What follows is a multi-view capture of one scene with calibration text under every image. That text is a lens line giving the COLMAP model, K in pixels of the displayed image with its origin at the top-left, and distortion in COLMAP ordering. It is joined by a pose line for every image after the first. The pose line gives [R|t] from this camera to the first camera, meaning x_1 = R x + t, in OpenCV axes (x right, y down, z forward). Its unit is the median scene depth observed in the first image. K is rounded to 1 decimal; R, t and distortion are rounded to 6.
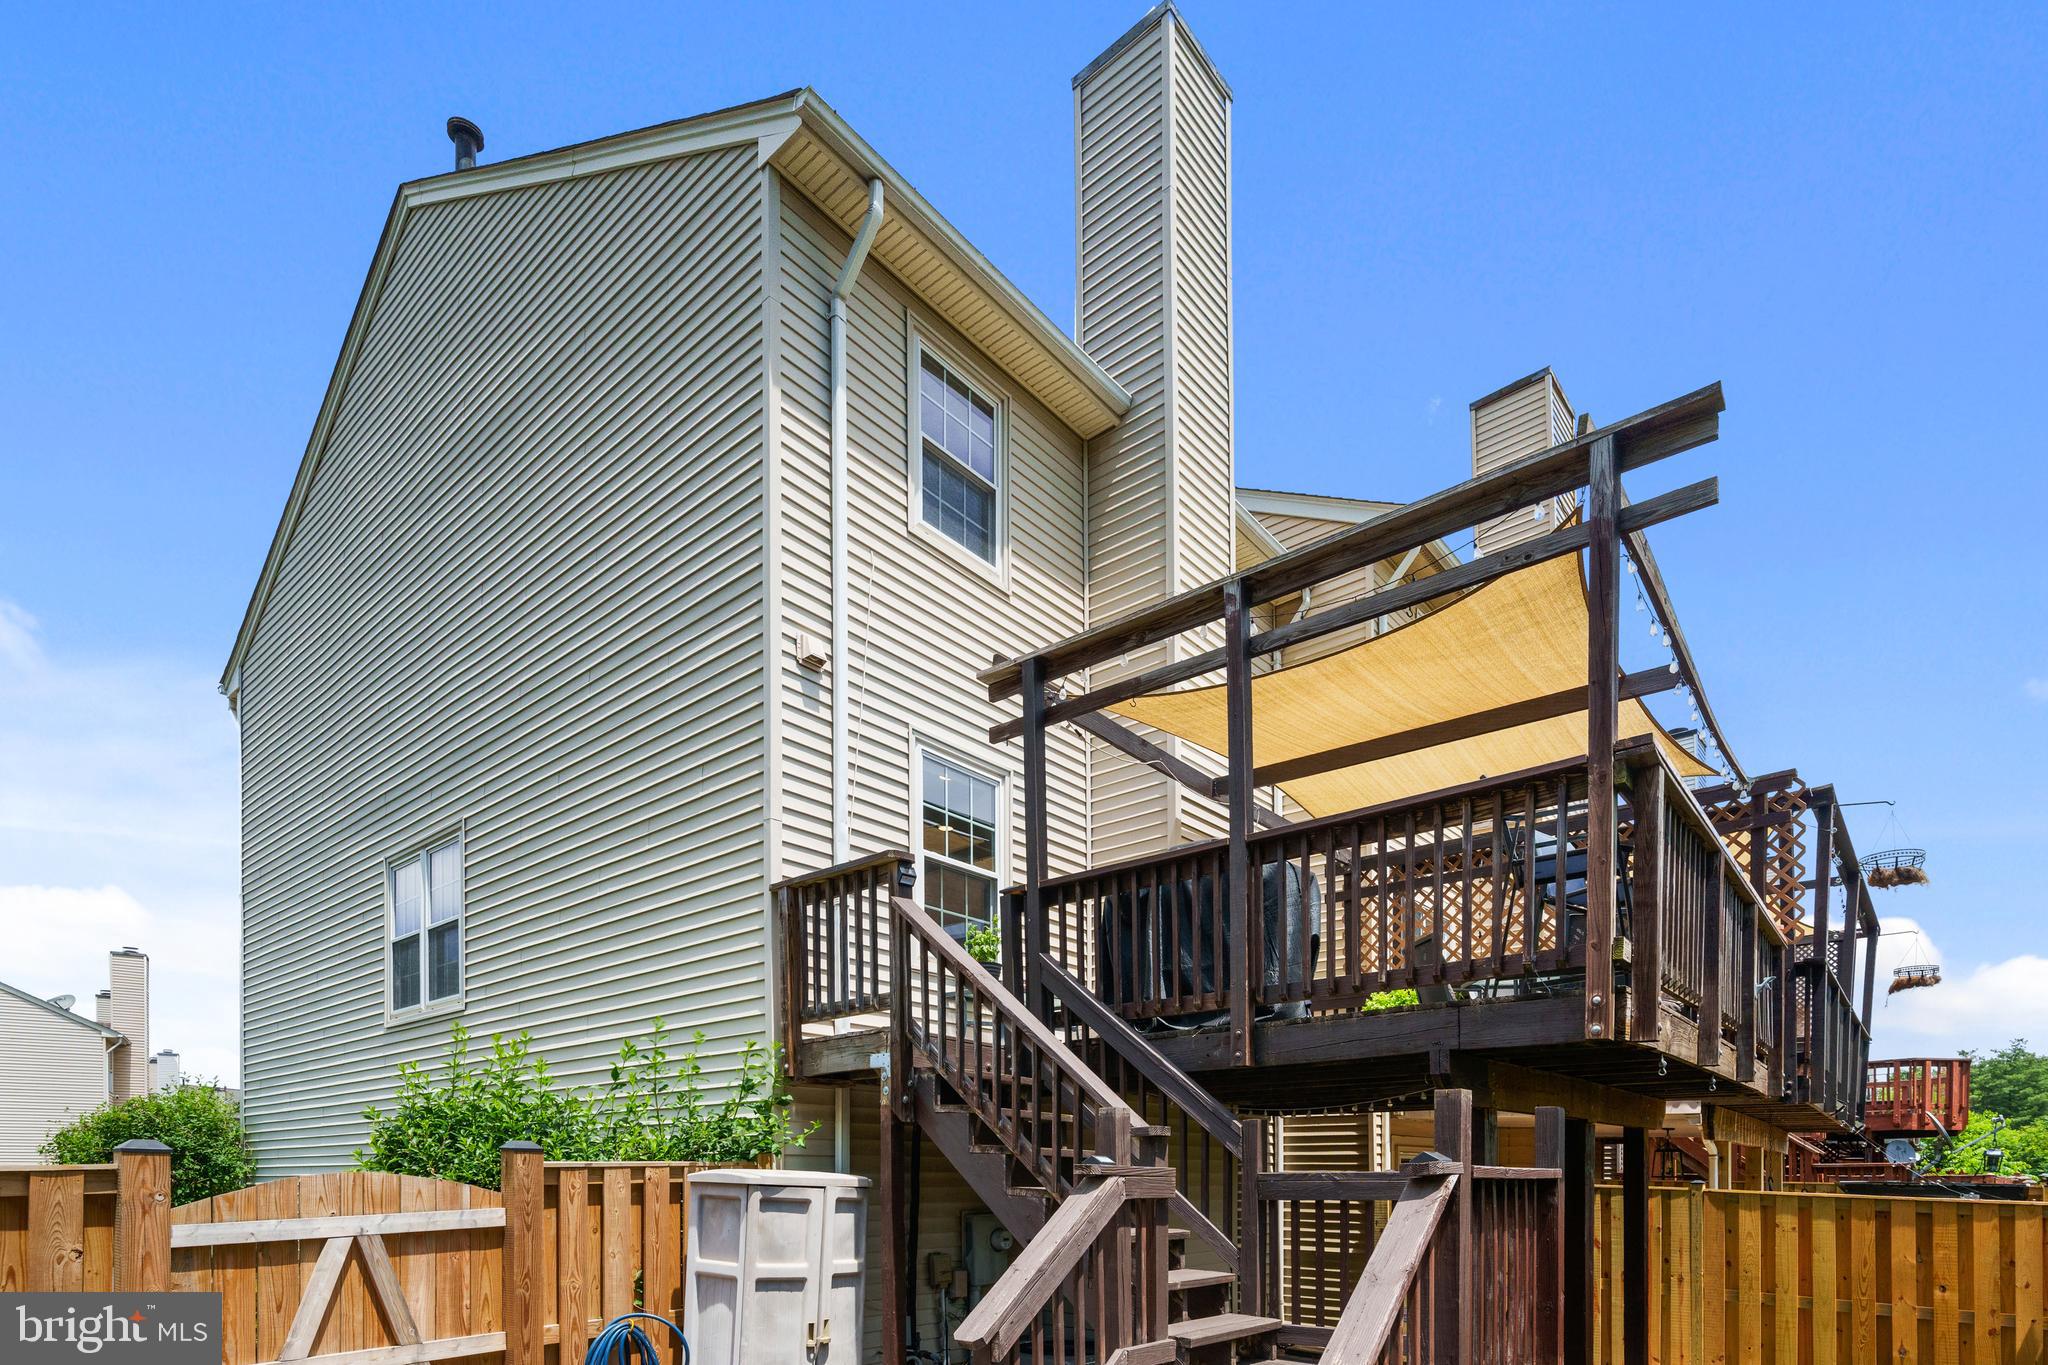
lens RADIAL K [[1101.5, 0, 1119.3], [0, 1101.5, 827.1], [0, 0, 1]] dist [0.000584, -0.000786]
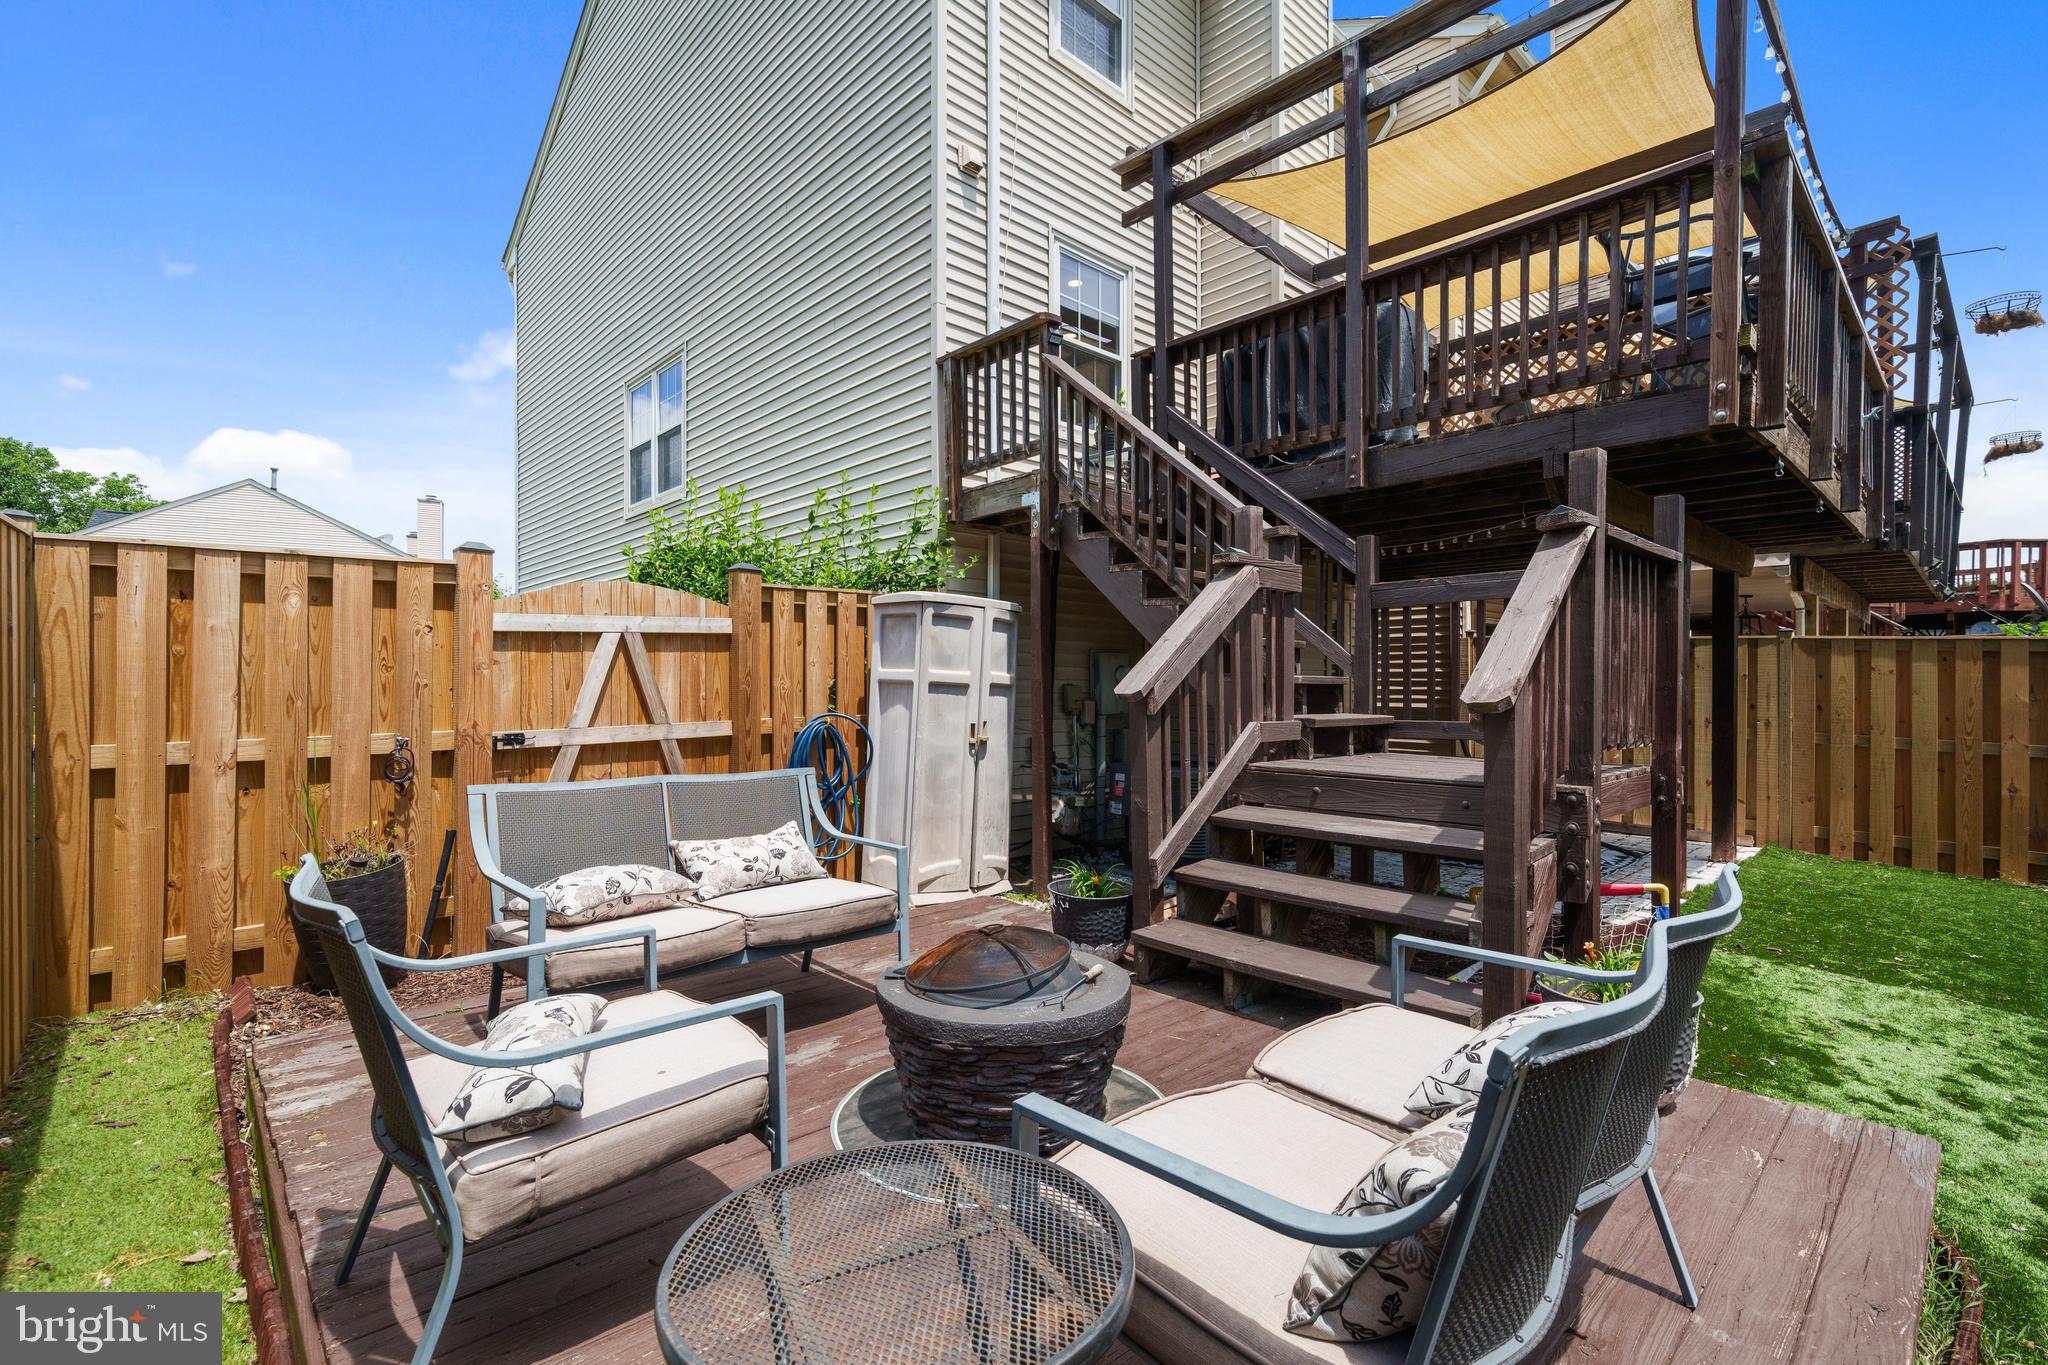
lens RADIAL K [[894.8, 0, 943.4], [0, 894.8, 658.0], [0, 0, 1]] dist [-0.002470, 0.000580]
pose [[0.989779, -0.005441, -0.142504, -0.173318], [0.005544, 0.999985, 0.000327, 0.380247], [0.142500, -0.001114, 0.989794, 0.035551]]
